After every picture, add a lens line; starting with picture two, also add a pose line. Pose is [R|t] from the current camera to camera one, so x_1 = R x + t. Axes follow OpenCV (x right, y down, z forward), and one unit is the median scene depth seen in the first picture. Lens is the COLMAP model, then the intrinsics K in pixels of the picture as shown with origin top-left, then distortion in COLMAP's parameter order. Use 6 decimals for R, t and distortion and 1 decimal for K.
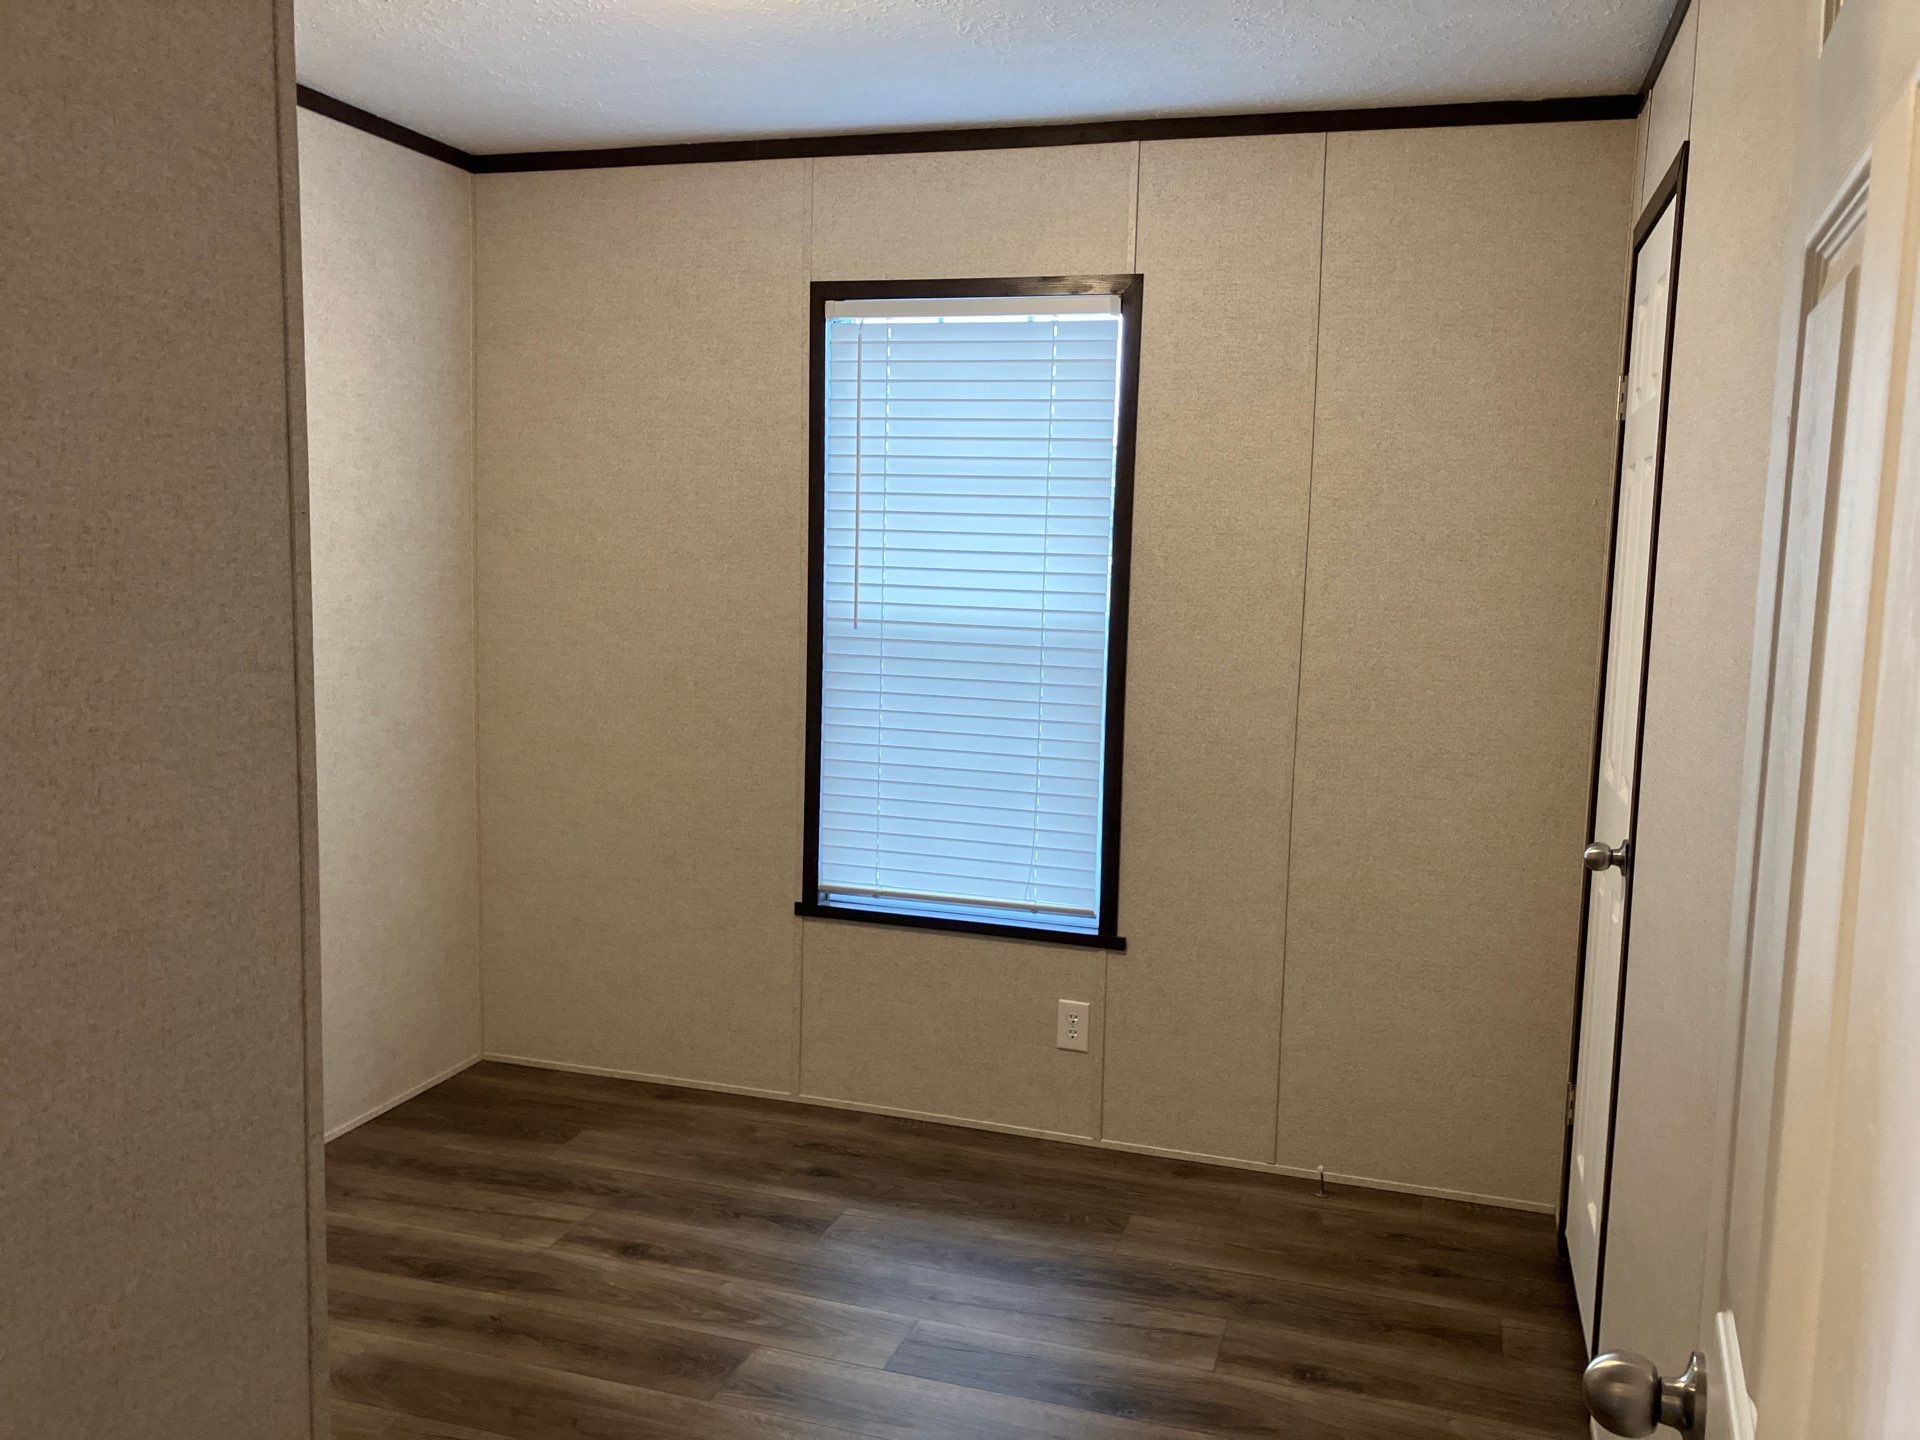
lens RADIAL K [[1597.1, 0, 961.3], [0, 1597.1, 702.9], [0, 0, 1]] dist [0.053881, -0.039744]
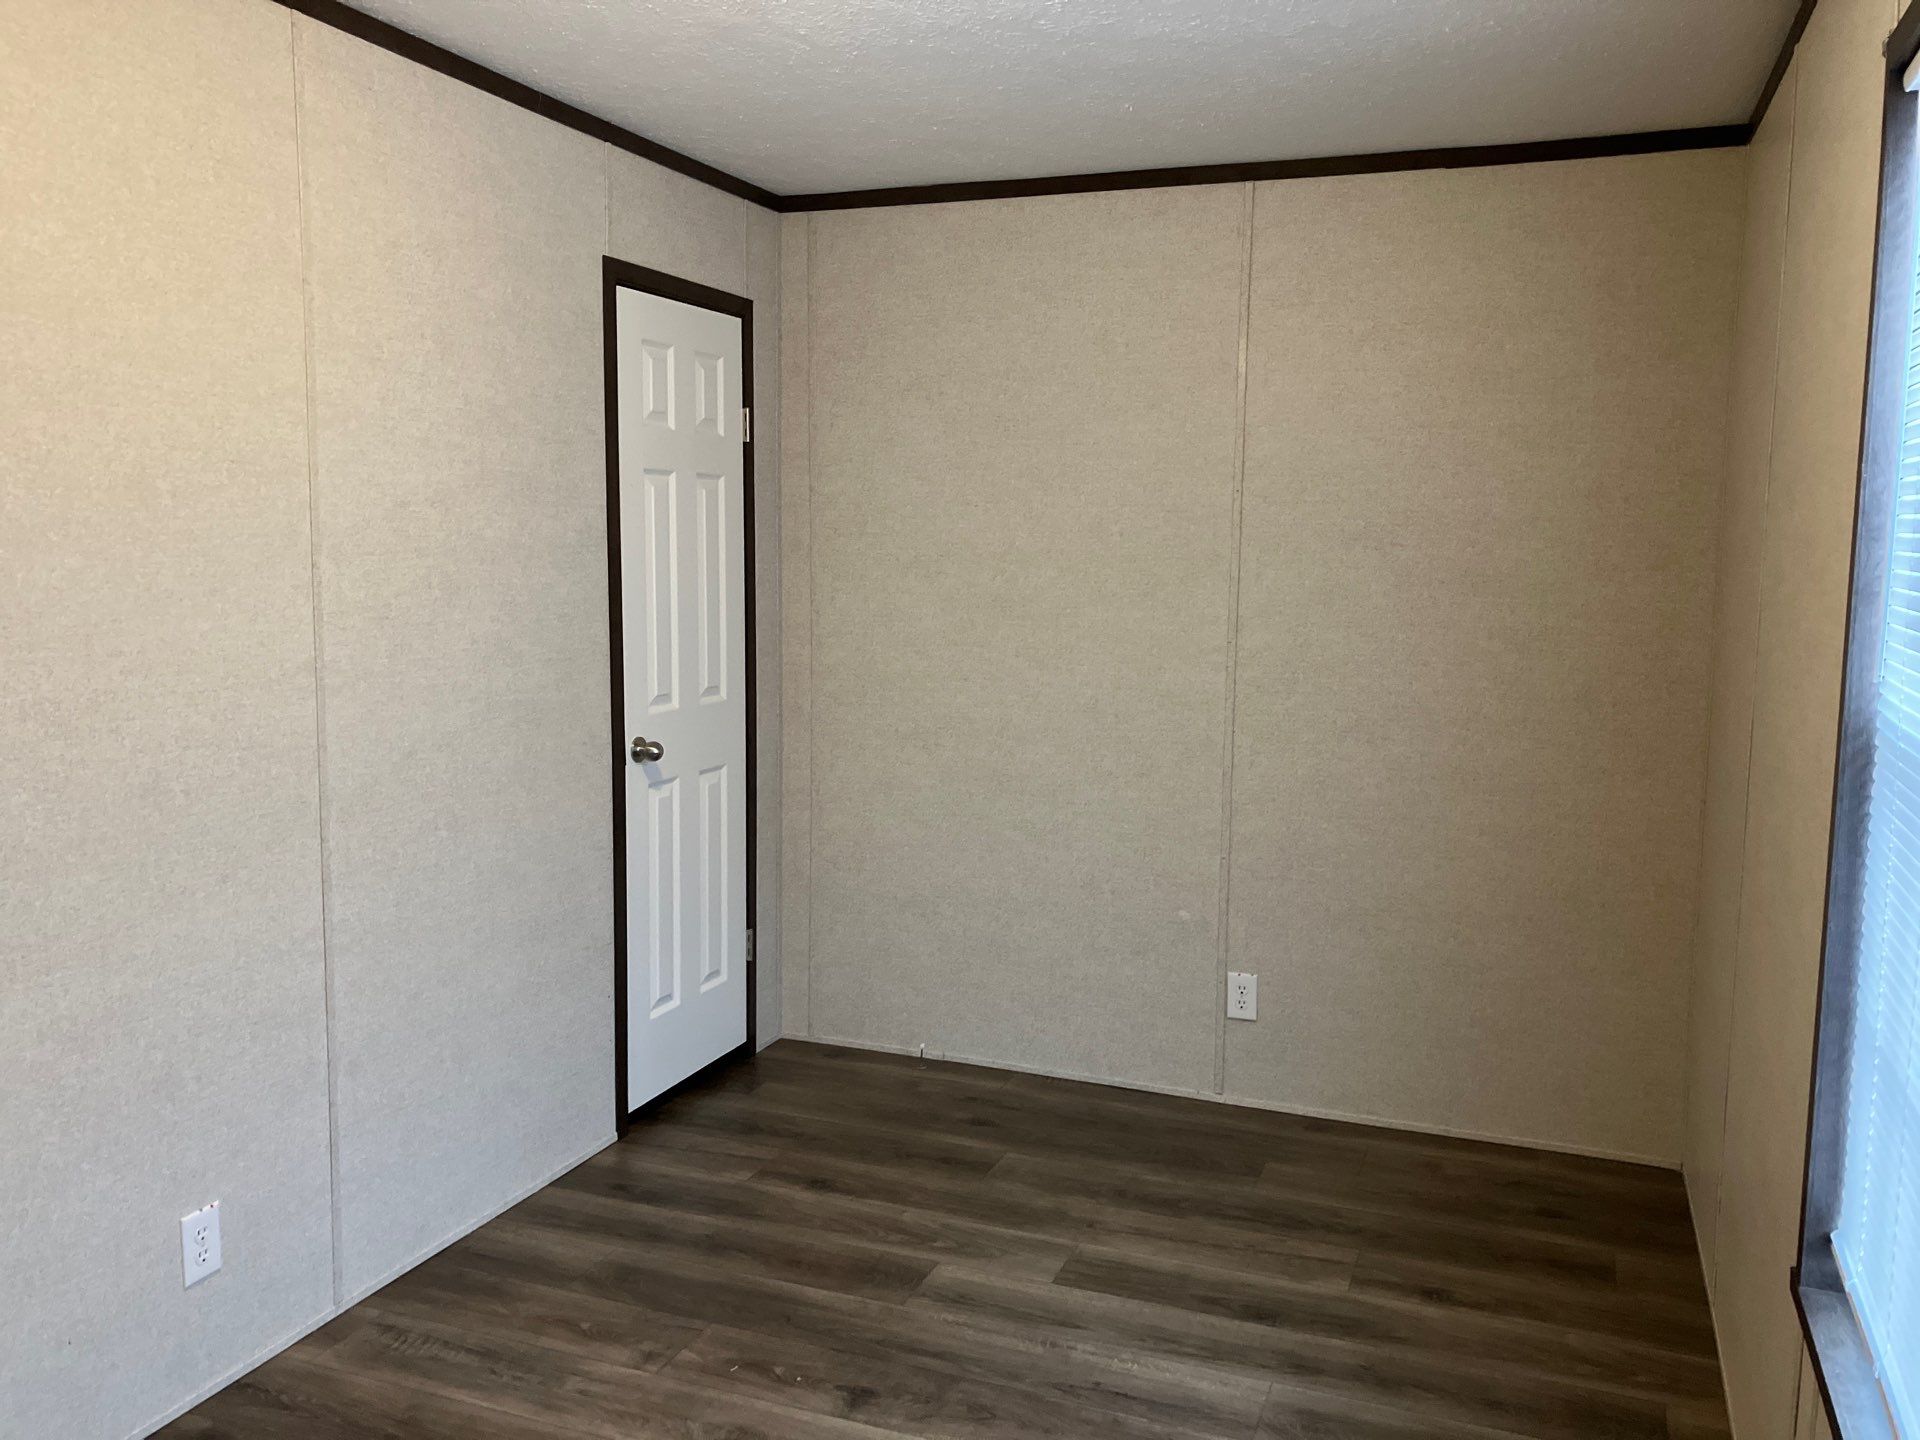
lens RADIAL K [[1597.1, 0, 966.0], [0, 1597.1, 755.5], [0, 0, 1]] dist [0.053881, -0.039744]
pose [[0.998033, -0.006118, -0.062389, -0.031844], [0.008323, 0.999348, 0.035147, 0.003606], [0.062134, -0.035597, 0.997433, -0.100277]]
